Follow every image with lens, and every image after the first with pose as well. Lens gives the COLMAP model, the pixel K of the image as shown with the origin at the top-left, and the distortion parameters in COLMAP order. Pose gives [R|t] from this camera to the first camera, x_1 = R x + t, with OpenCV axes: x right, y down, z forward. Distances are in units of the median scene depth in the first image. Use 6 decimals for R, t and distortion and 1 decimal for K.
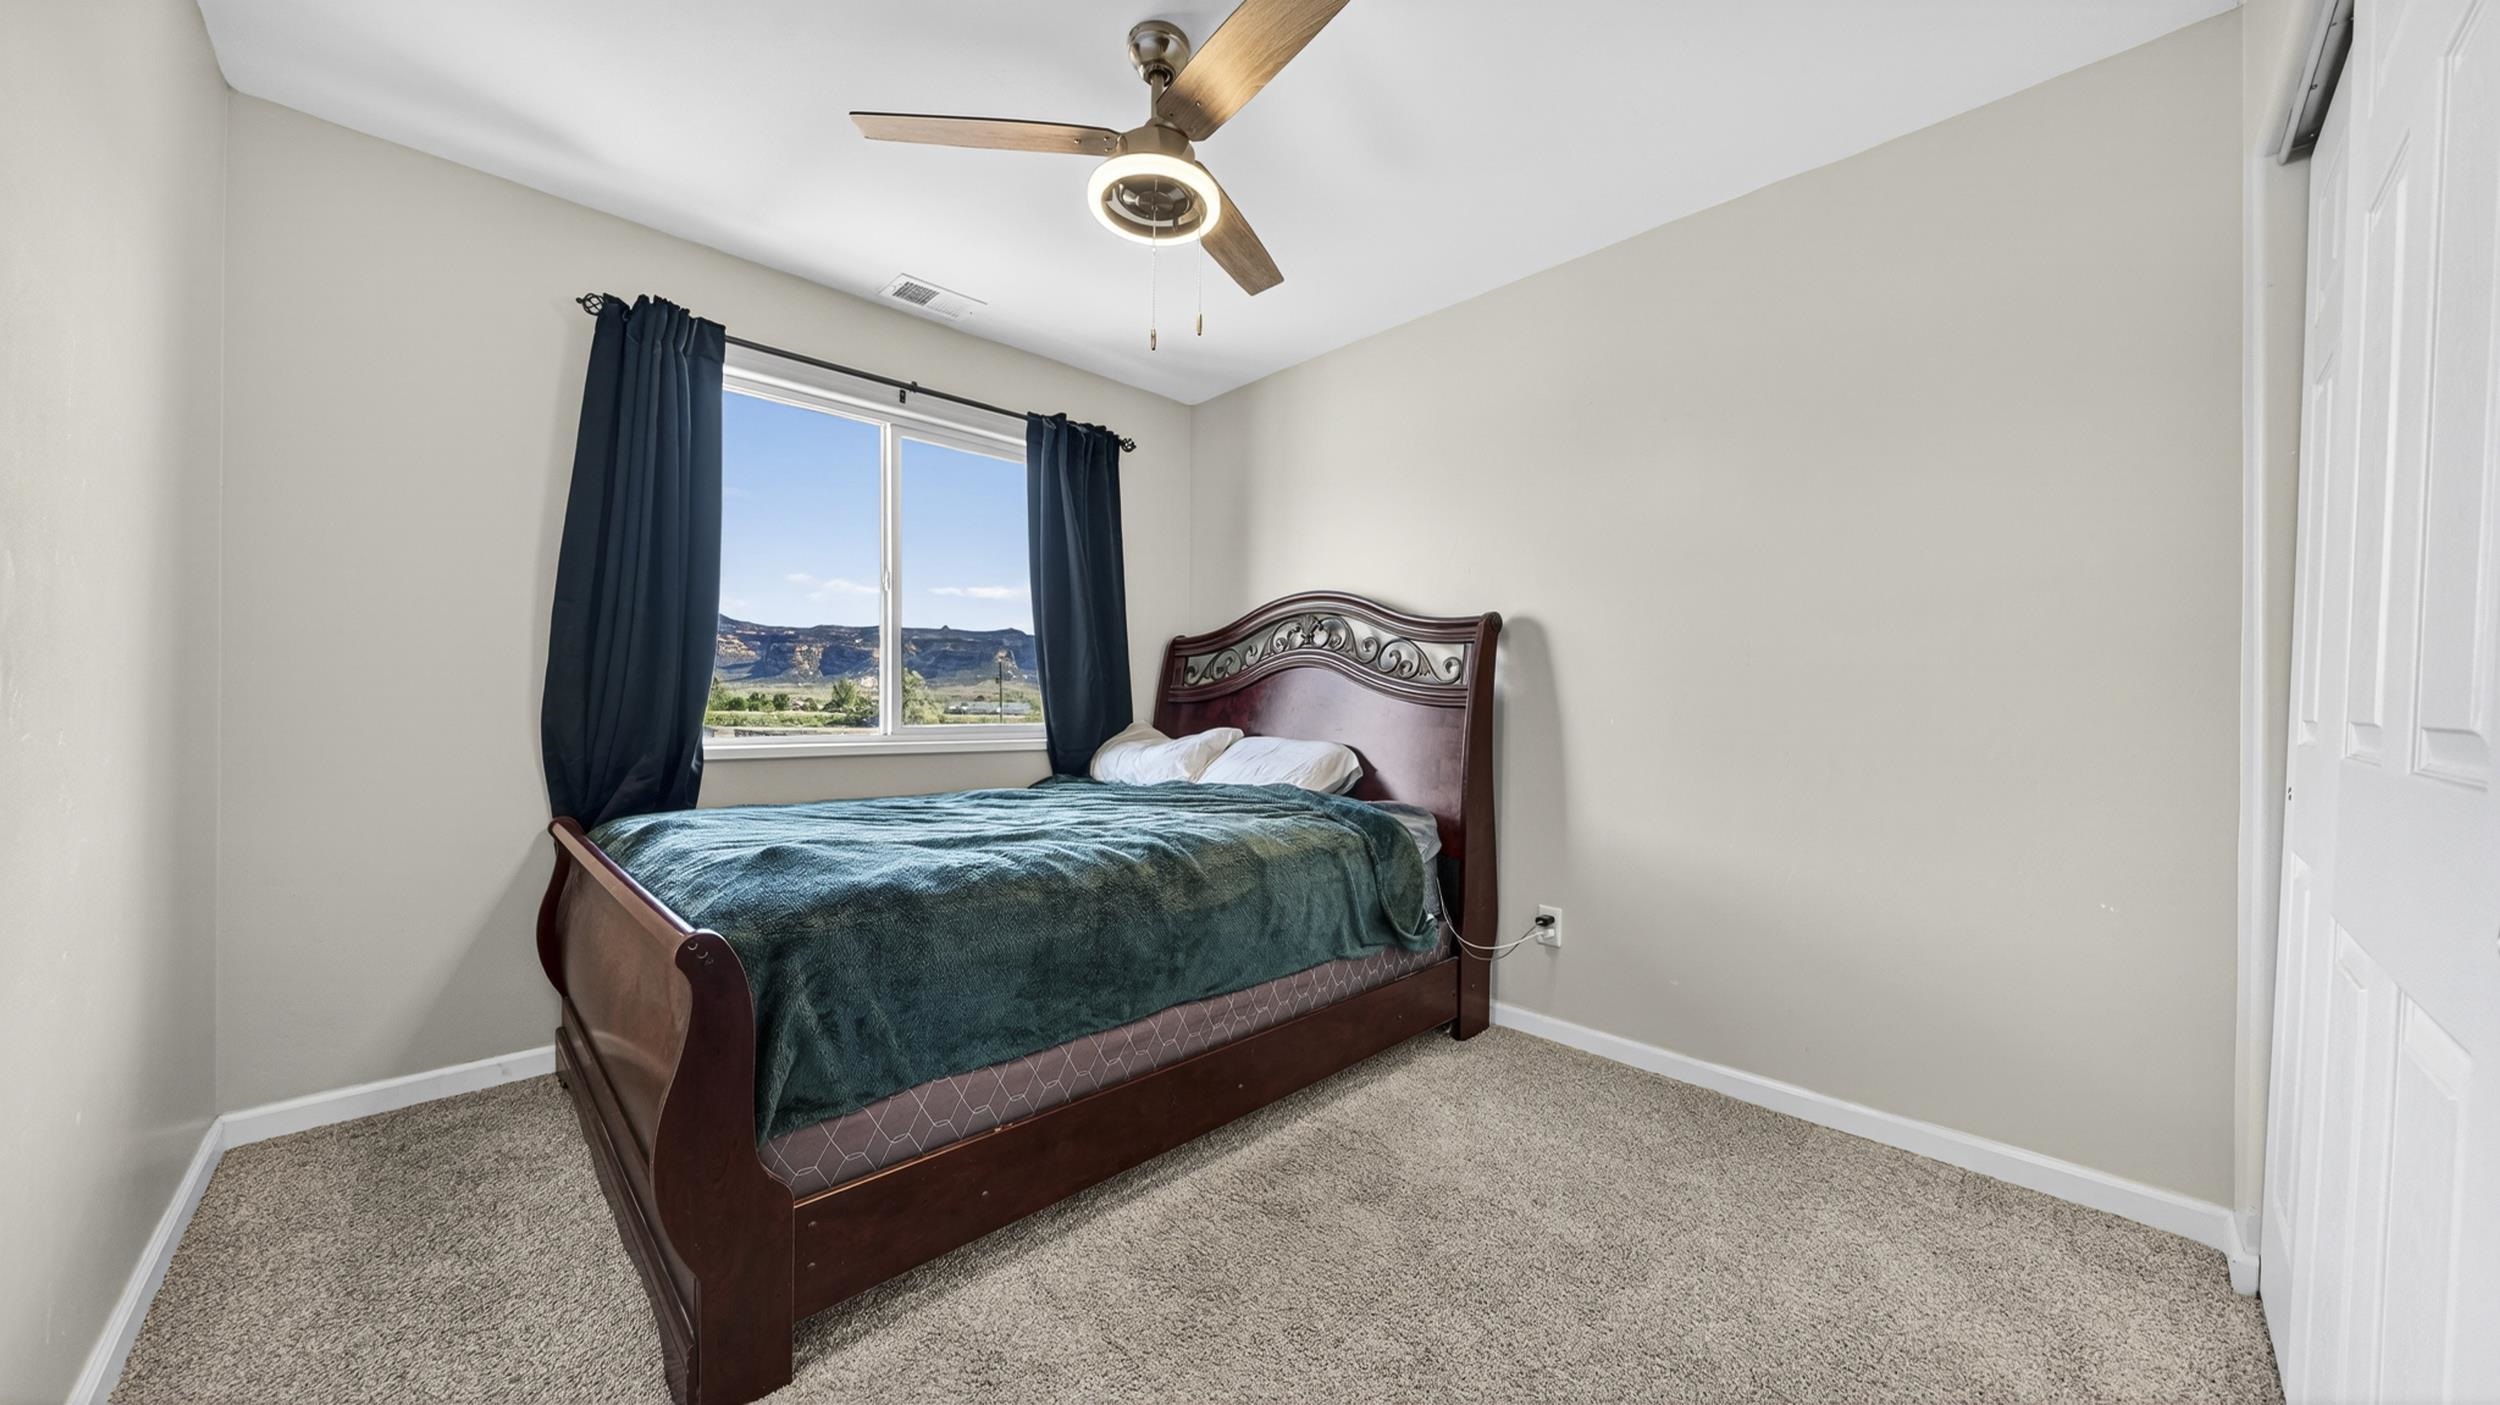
lens RADIAL K [[841.7, 0, 1242.7], [0, 841.7, 730.7], [0, 0, 1]] dist [-0.006362, 0.000024]
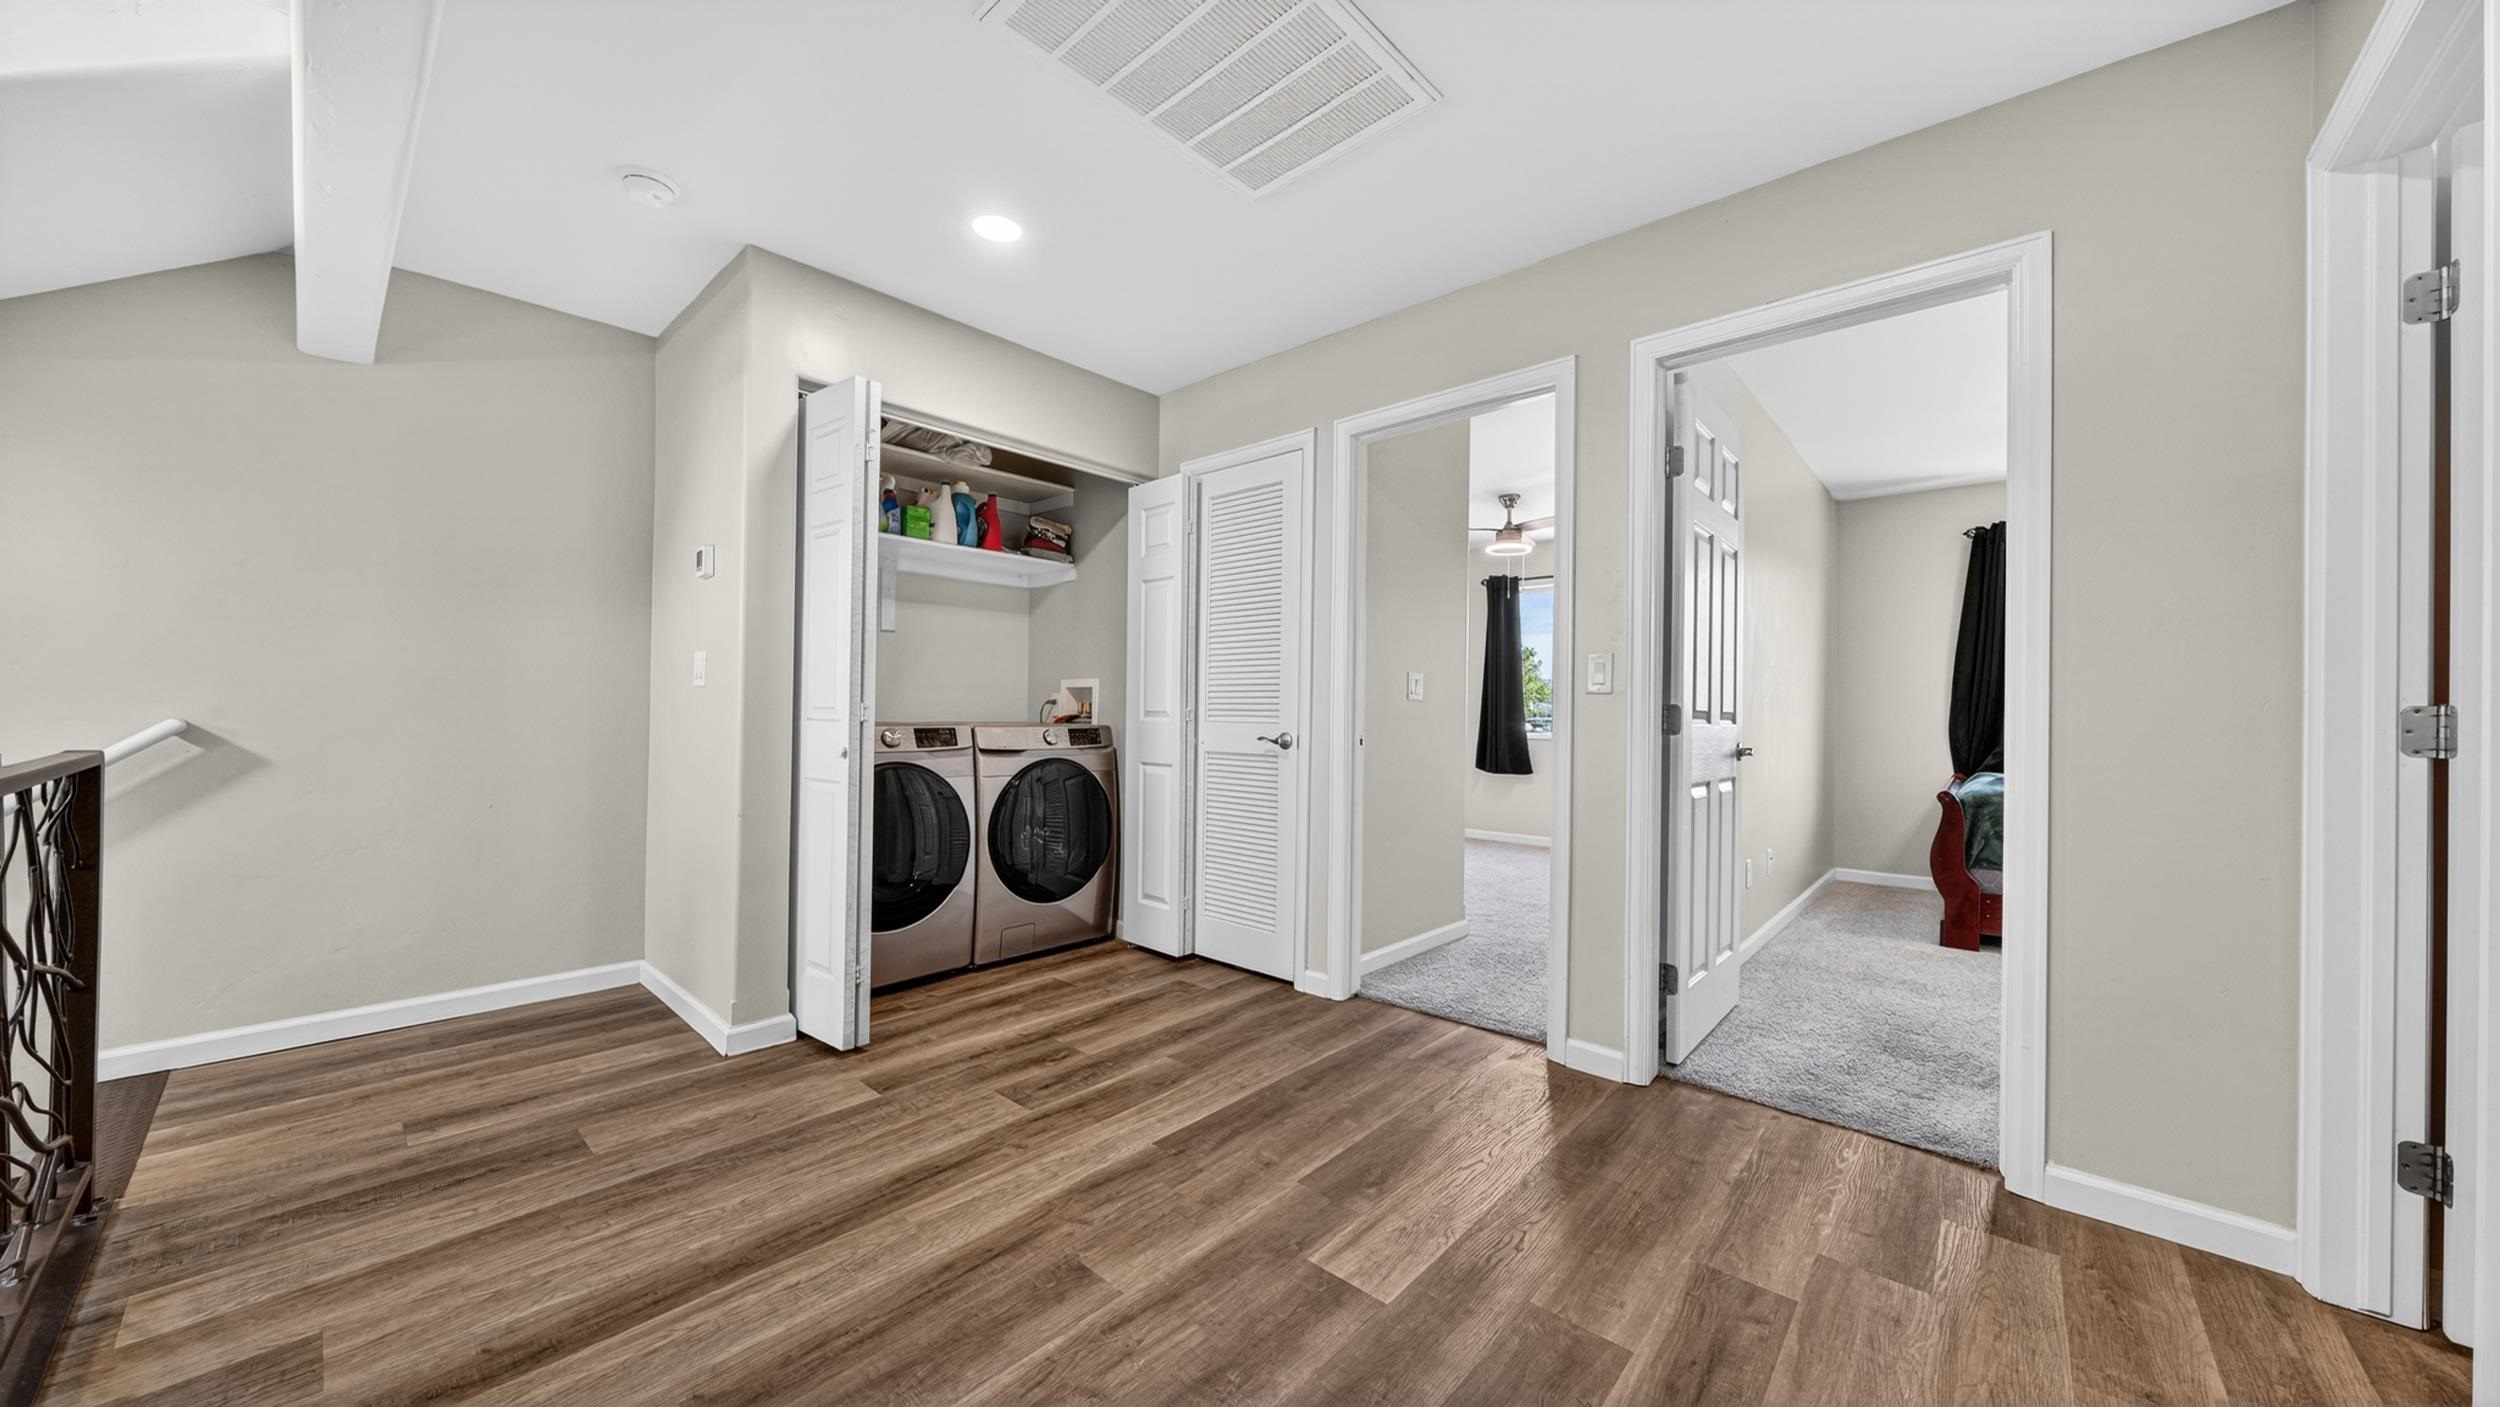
lens RADIAL K [[844.0, 0, 1248.6], [0, 844.0, 709.9], [0, 0, 1]] dist [-0.005845, 0.000209]
pose [[0.063929, -0.016767, -0.997814, 0.875029], [-0.035227, 0.999198, -0.019047, 0.033398], [0.997333, 0.036368, 0.063287, -0.677334]]
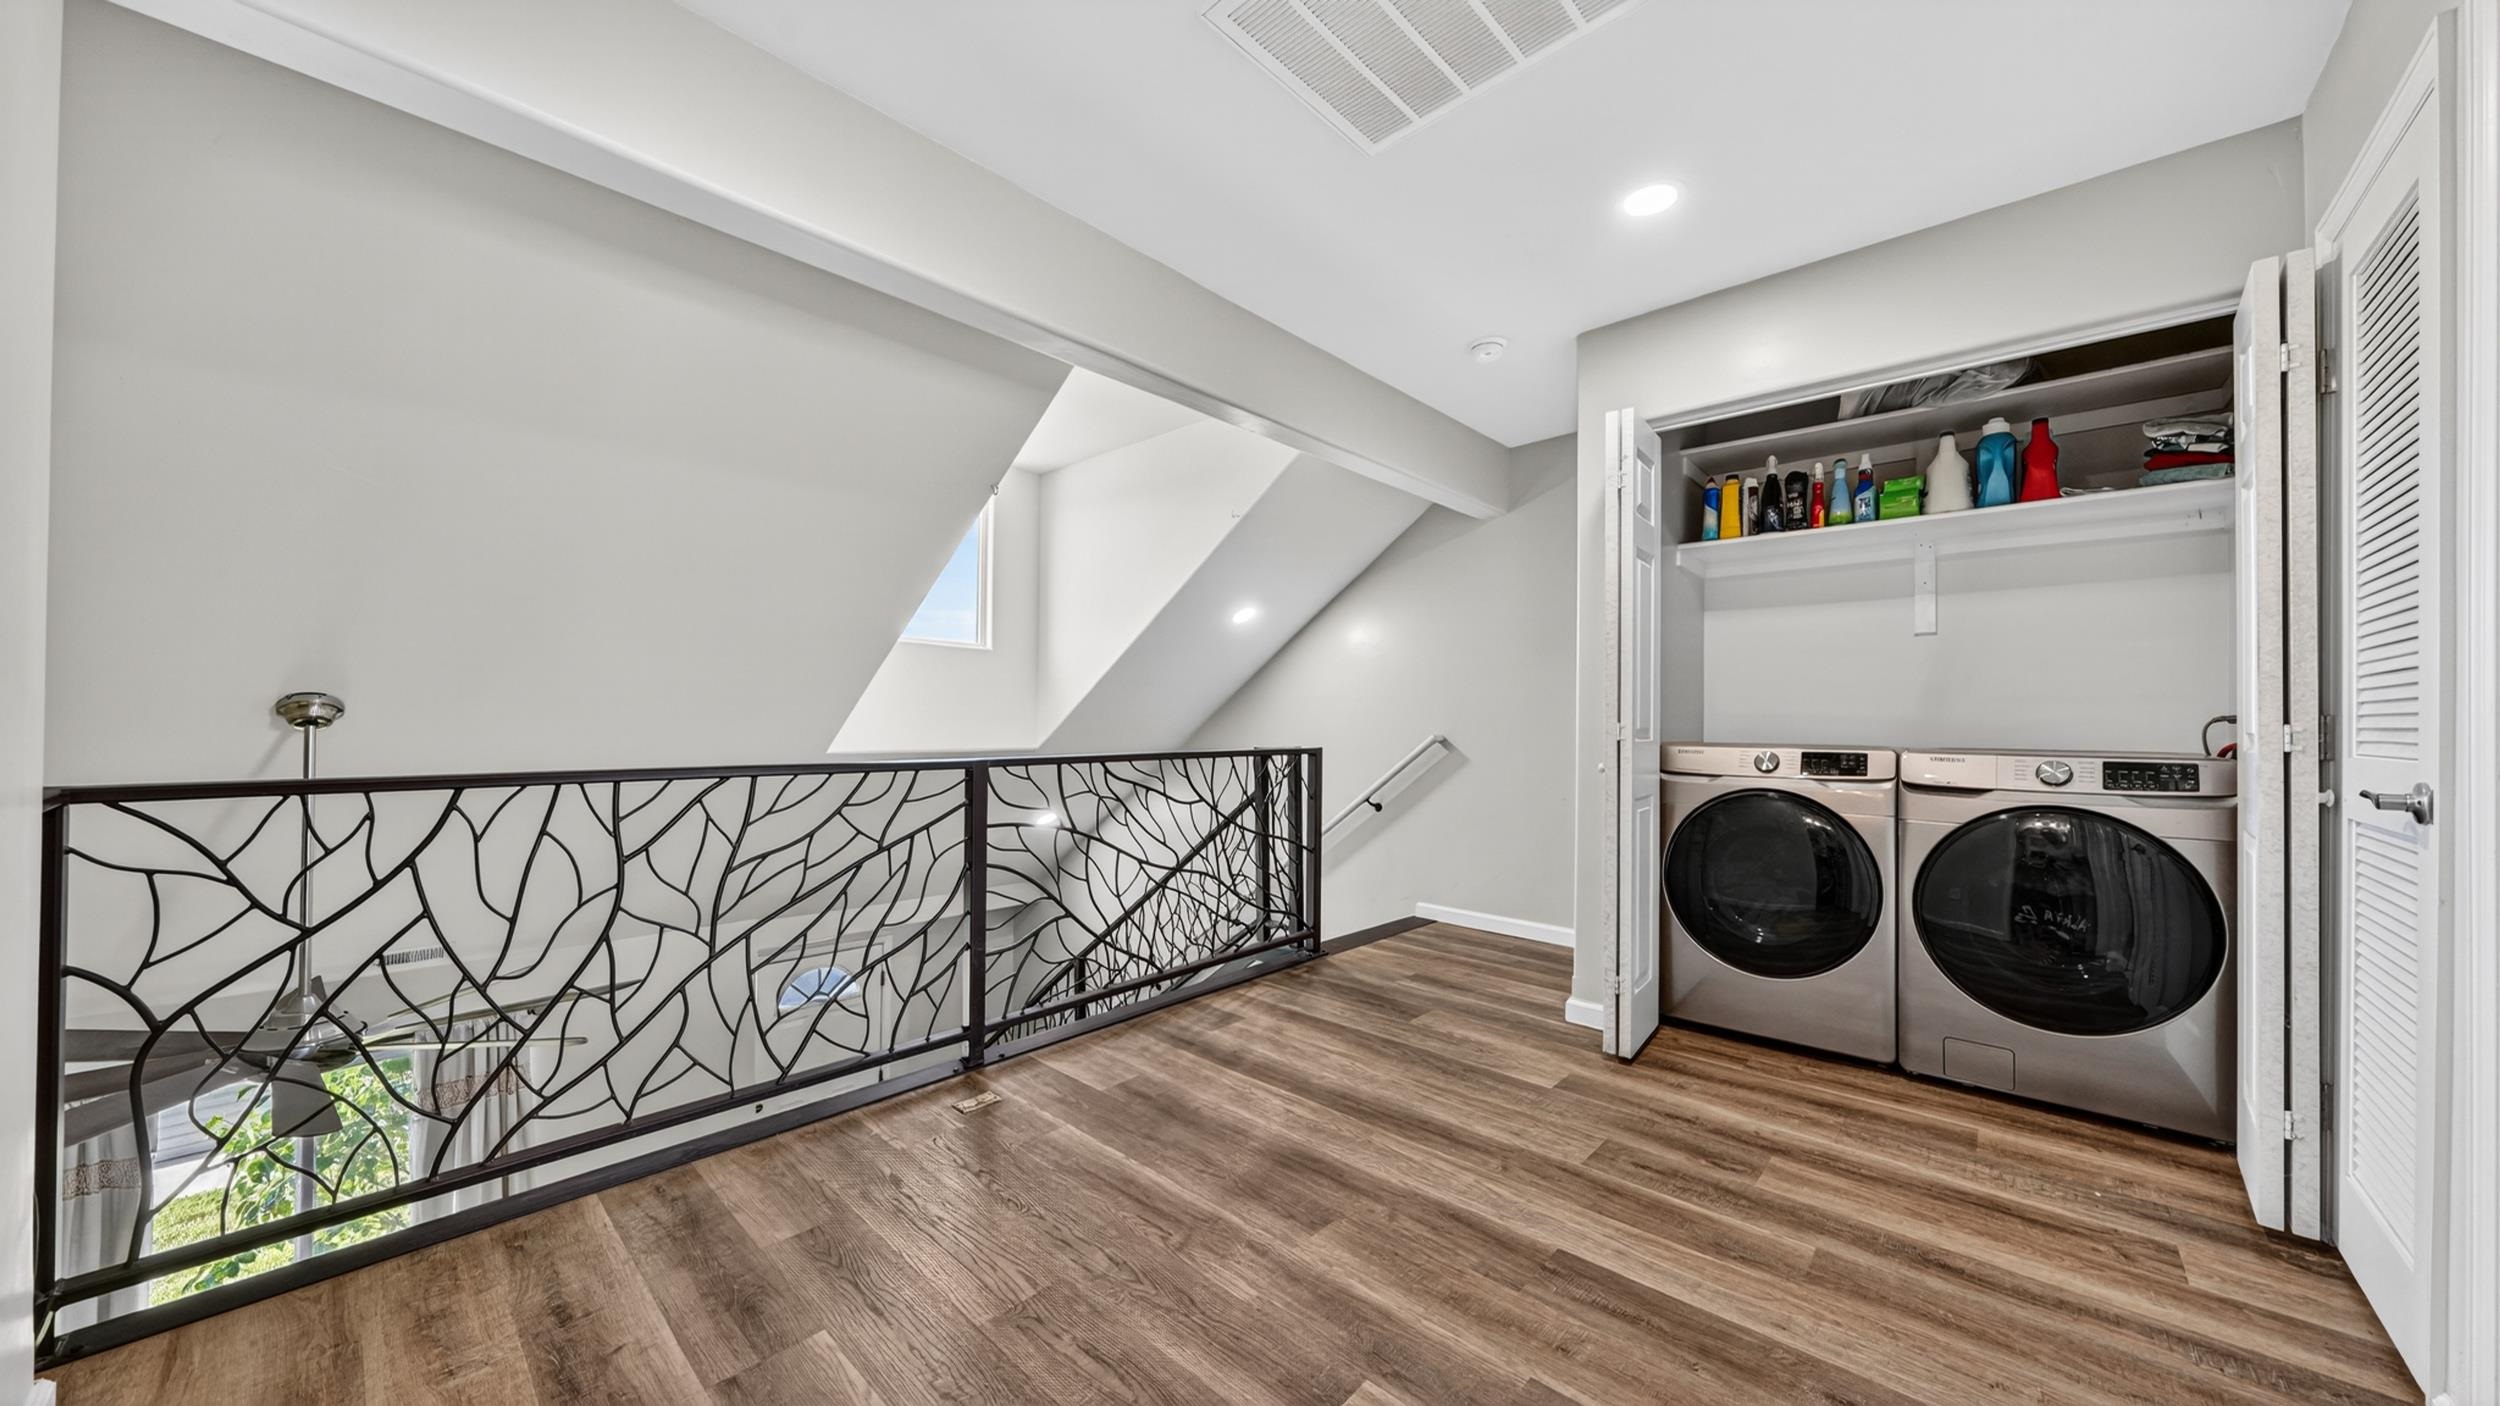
lens RADIAL K [[837.0, 0, 1250.0], [0, 837.0, 703.0], [0, 0, 1]] dist [-0.006181, 0.000081]
pose [[-0.997807, -0.025856, -0.060936, 0.467065], [-0.025987, 0.999661, 0.001352, 0.014420], [0.060880, 0.002932, -0.998141, -0.194416]]
